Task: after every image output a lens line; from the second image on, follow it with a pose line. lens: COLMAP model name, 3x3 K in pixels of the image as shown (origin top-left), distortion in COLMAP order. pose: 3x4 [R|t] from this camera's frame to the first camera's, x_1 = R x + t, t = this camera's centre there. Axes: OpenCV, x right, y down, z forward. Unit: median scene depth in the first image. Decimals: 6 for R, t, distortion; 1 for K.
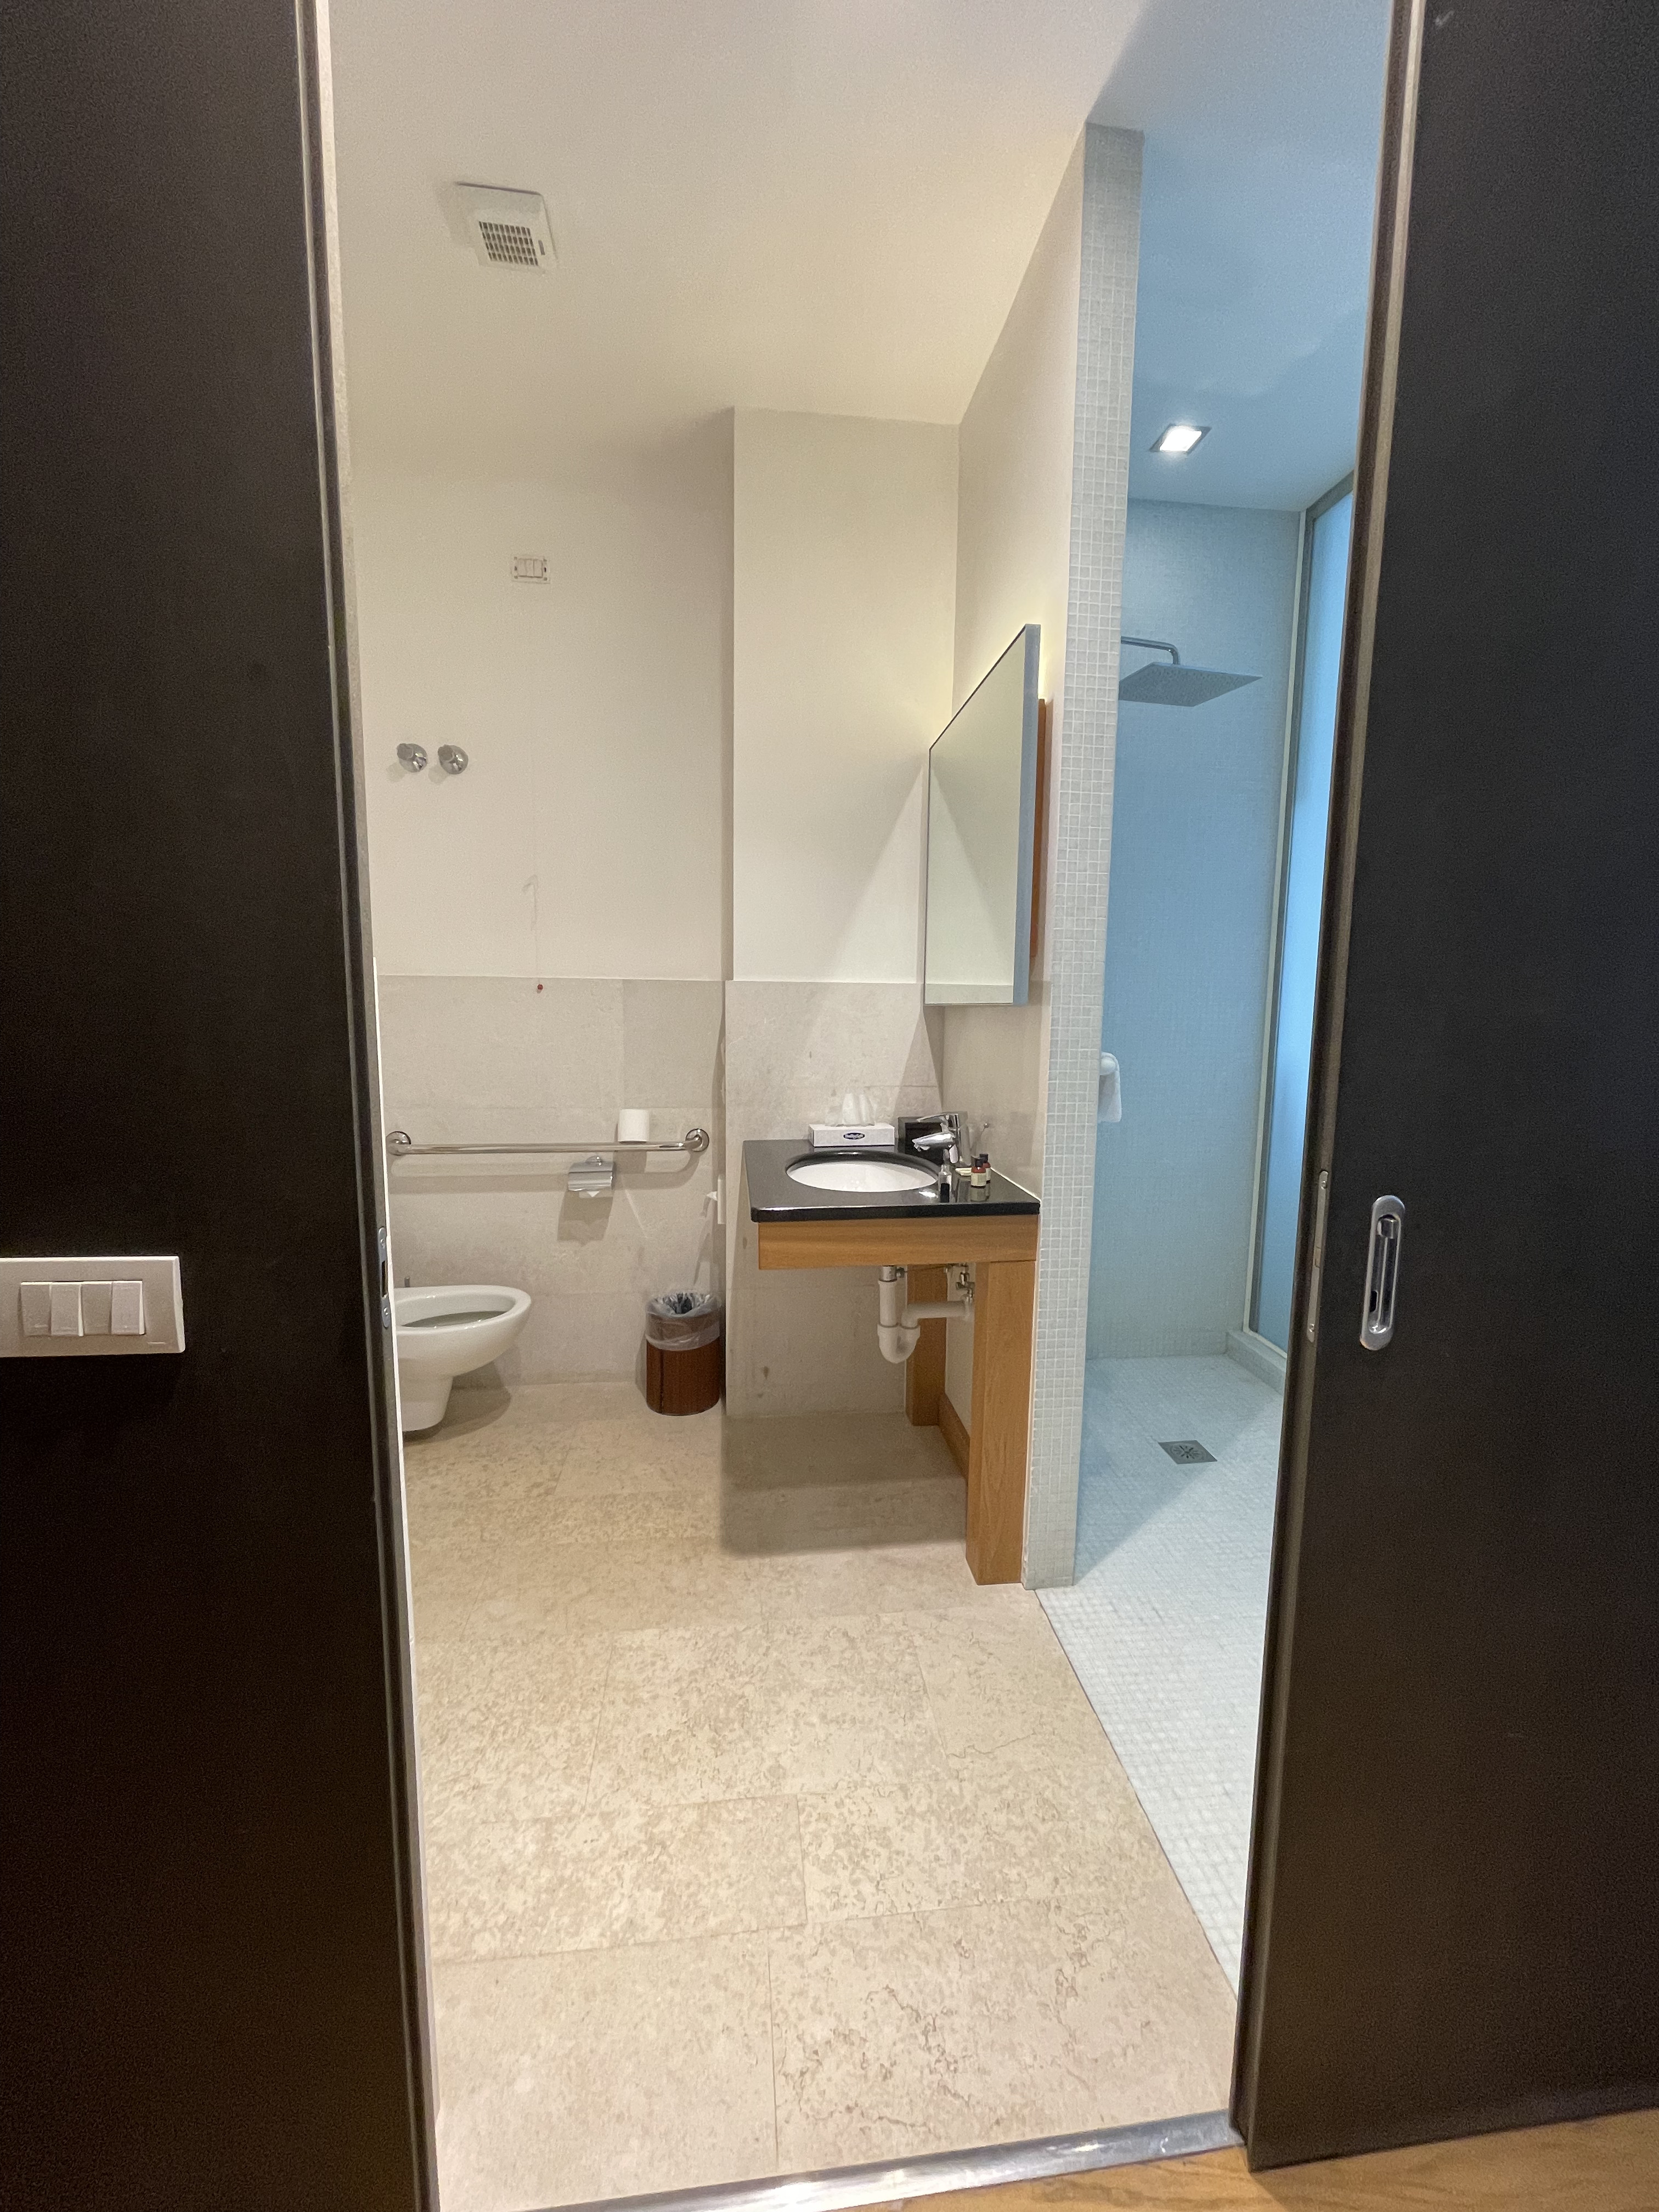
lens RADIAL K [[892.8, 0, 842.0], [0, 892.8, 1092.1], [0, 0, 1]] dist [-0.003777, 0.000672]
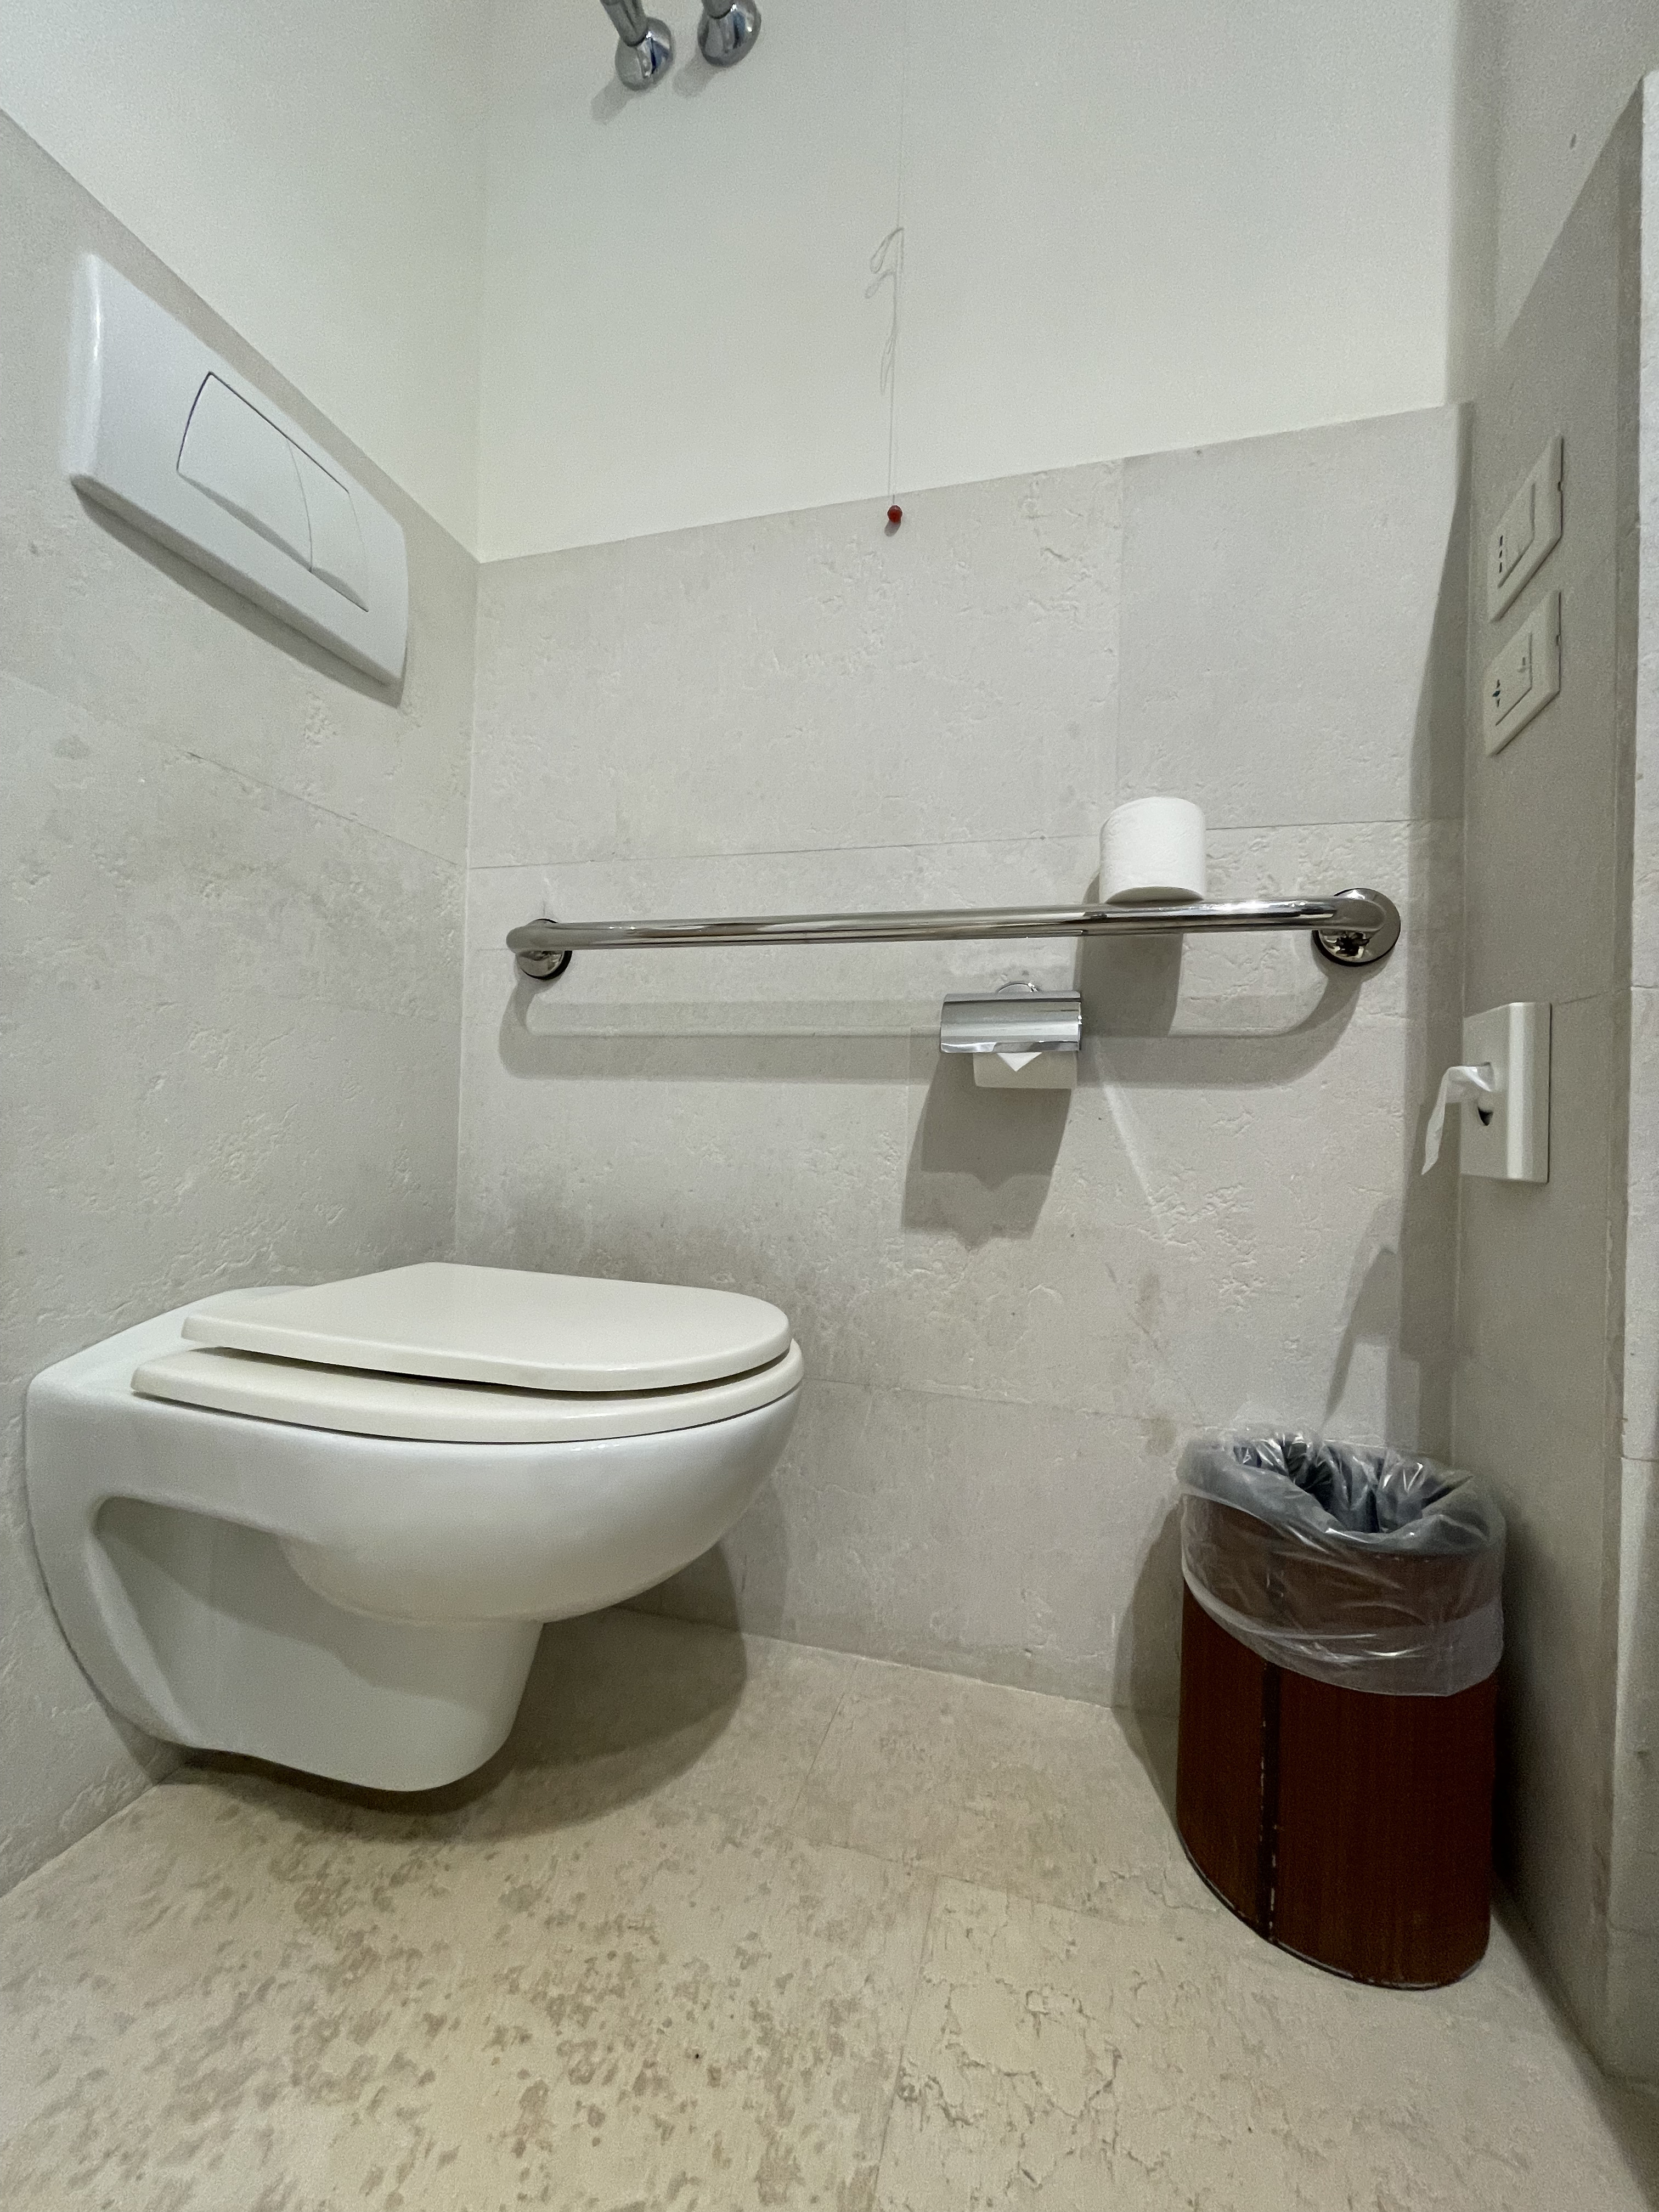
lens RADIAL K [[892.8, 0, 834.7], [0, 892.8, 1091.6], [0, 0, 1]] dist [-0.003777, 0.000672]
pose [[0.919235, 0.006045, -0.393663, -0.211636], [-0.064671, 0.988619, -0.135832, 0.167492], [0.388362, 0.150320, 0.909164, 0.683048]]
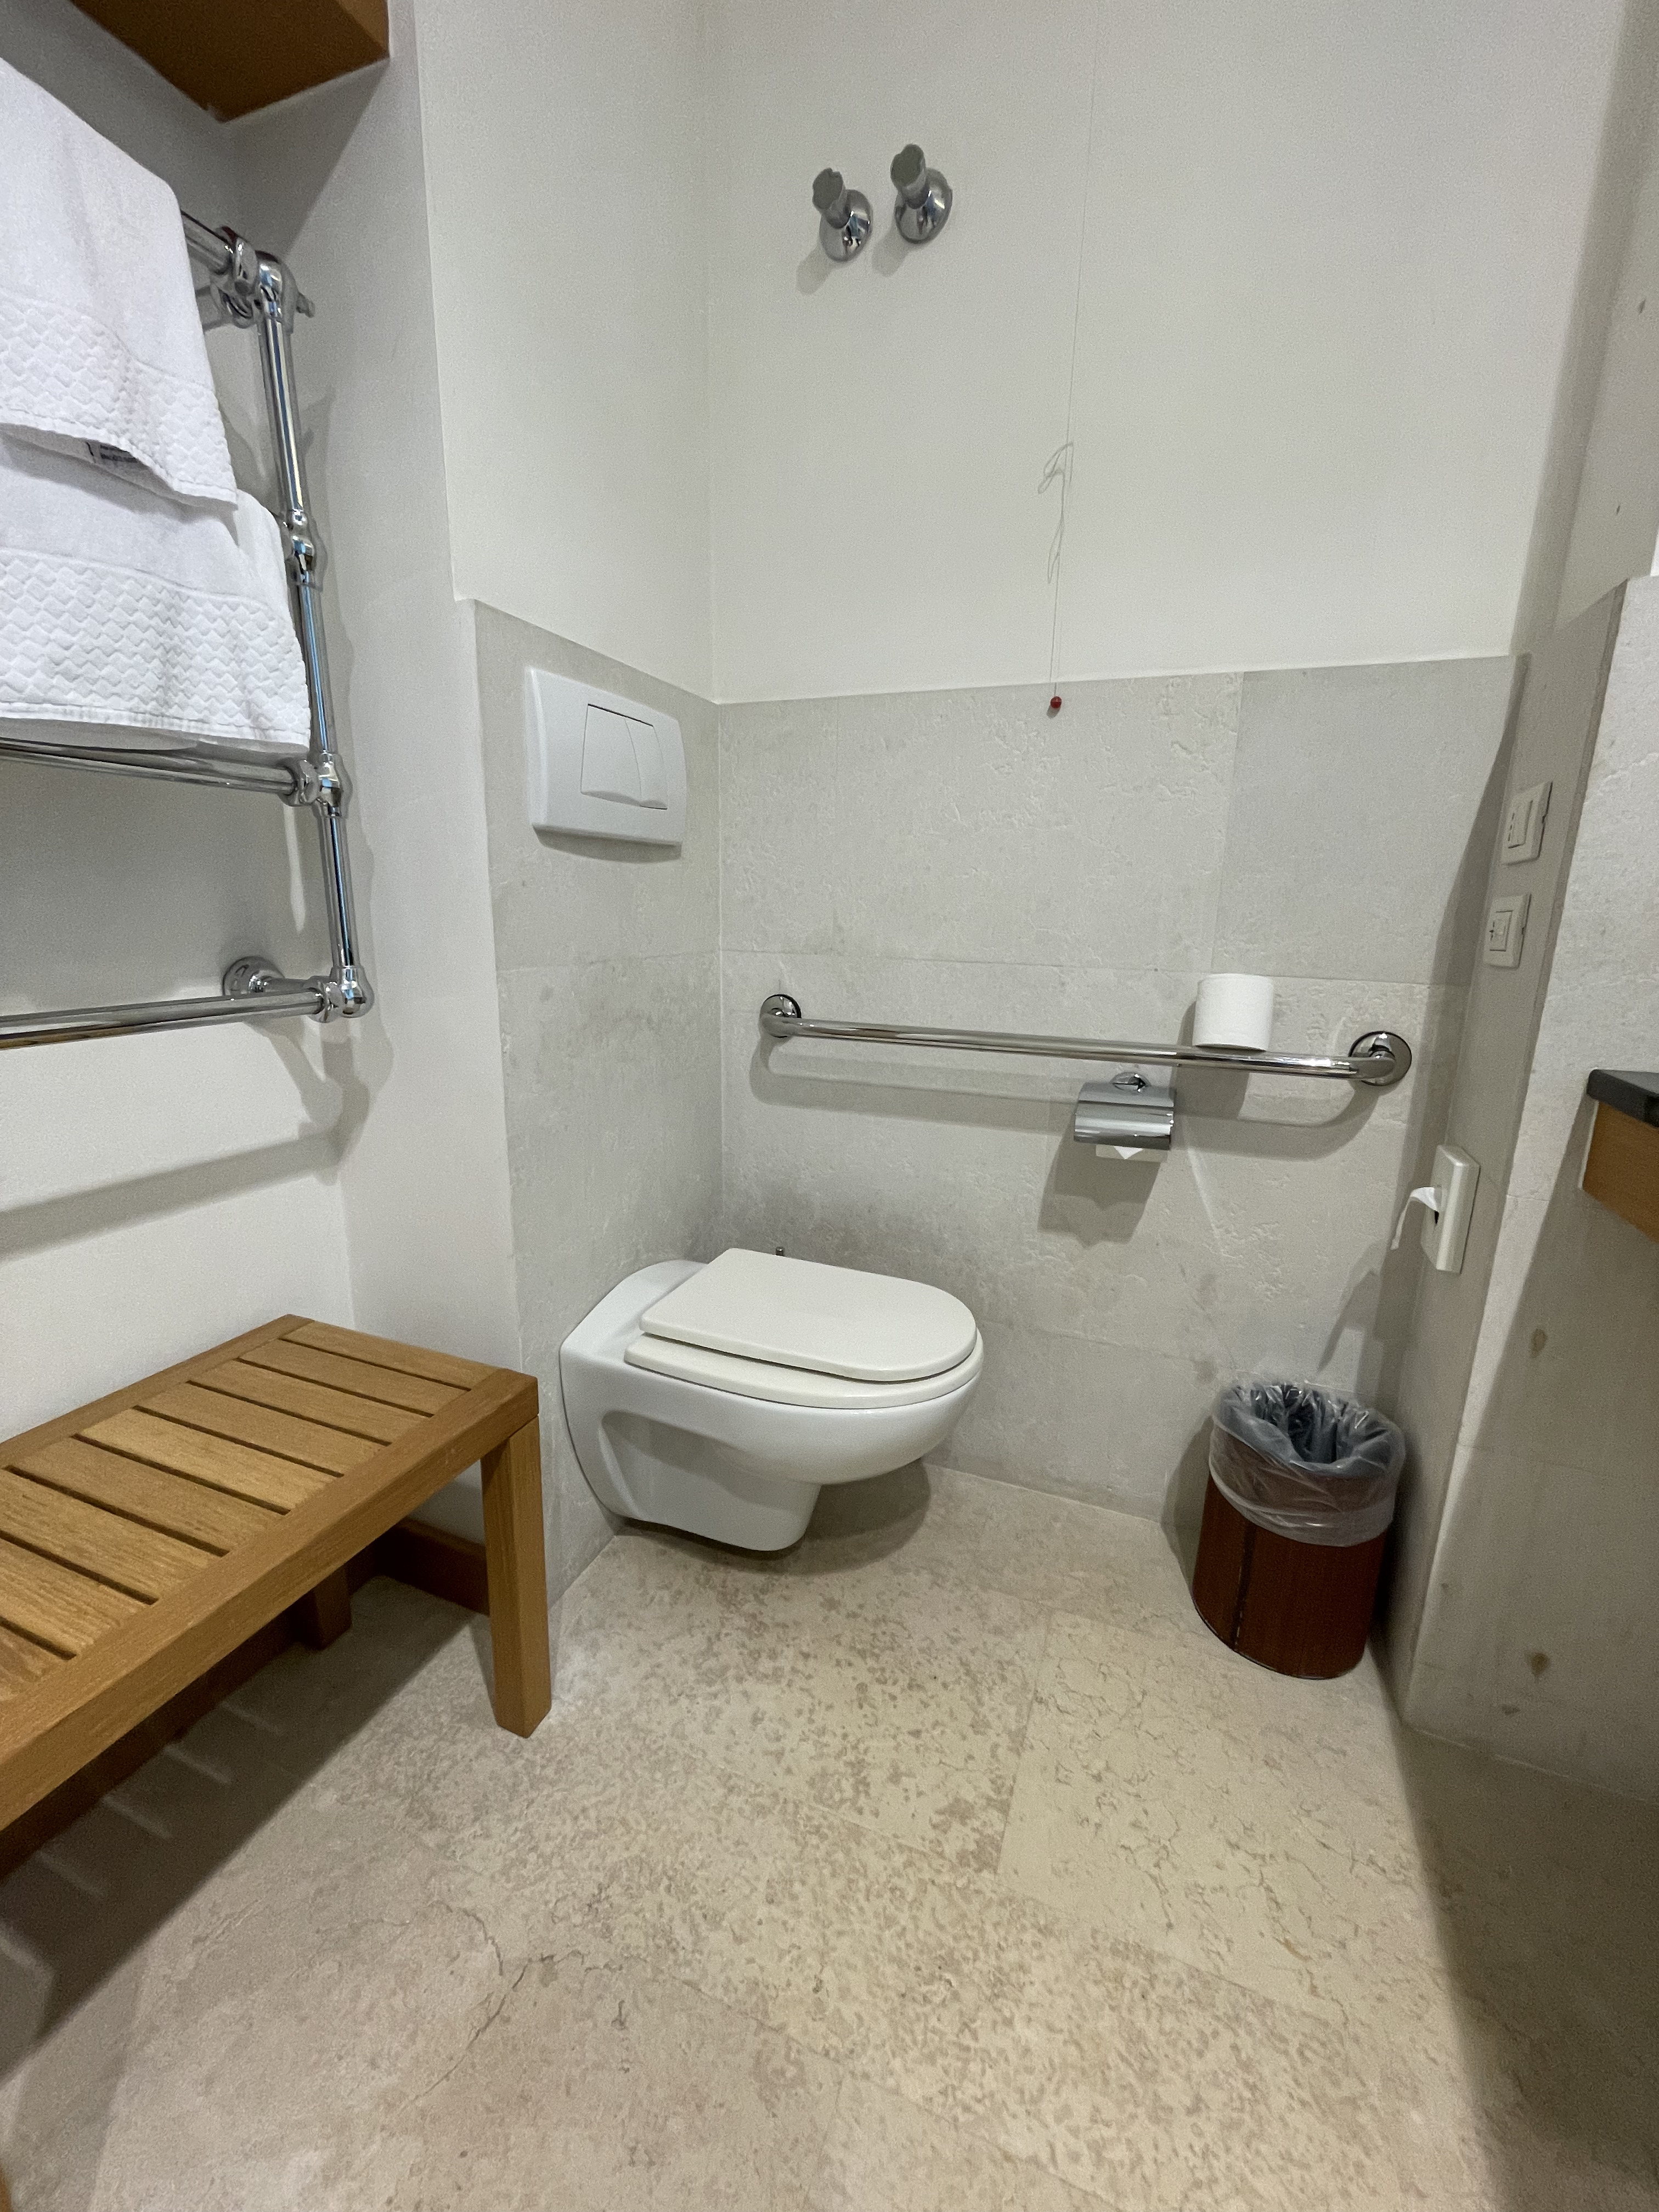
lens RADIAL K [[892.8, 0, 841.9], [0, 892.8, 1097.2], [0, 0, 1]] dist [-0.003777, 0.000672]
pose [[0.876055, 0.109793, -0.469546, -0.190663], [-0.068598, 0.992207, 0.104018, 0.047123], [0.477307, -0.058915, 0.876759, 0.514853]]
